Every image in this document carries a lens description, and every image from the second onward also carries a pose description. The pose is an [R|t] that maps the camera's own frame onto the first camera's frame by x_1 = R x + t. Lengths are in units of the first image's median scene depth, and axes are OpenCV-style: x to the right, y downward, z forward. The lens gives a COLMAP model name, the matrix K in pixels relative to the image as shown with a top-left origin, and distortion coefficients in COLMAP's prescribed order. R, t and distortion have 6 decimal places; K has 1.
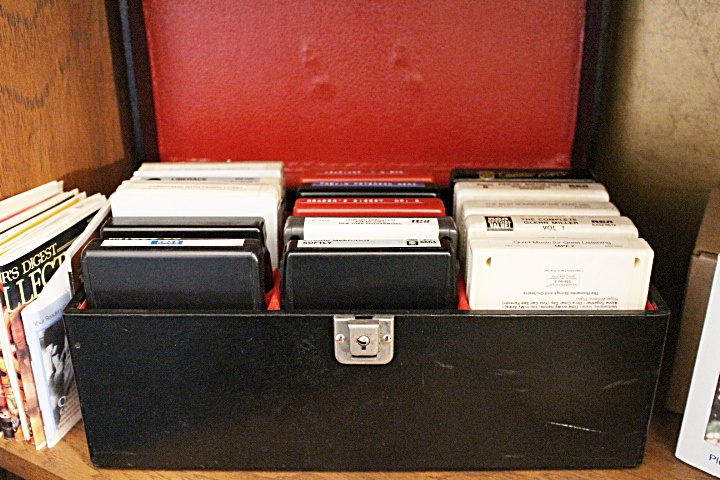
lens RADIAL K [[817.2, 0, 360.7], [0, 817.2, 237.2], [0, 0, 1]] dist [-0.098856, 0.000000]
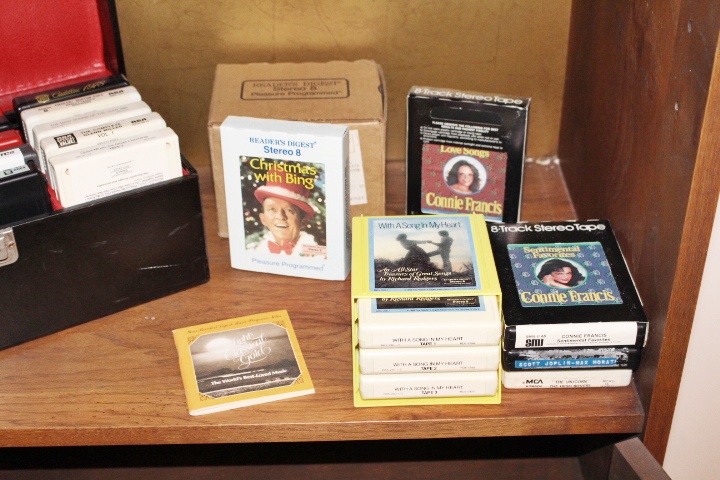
lens RADIAL K [[1047.9, 0, 362.4], [0, 1047.9, 236.8], [0, 0, 1]] dist [-0.015008, 0.000000]
pose [[0.869995, -0.283575, 0.403353, -0.148370], [0.212422, 0.953815, 0.212399, -0.128721], [-0.444955, -0.099105, 0.890052, -0.784214]]
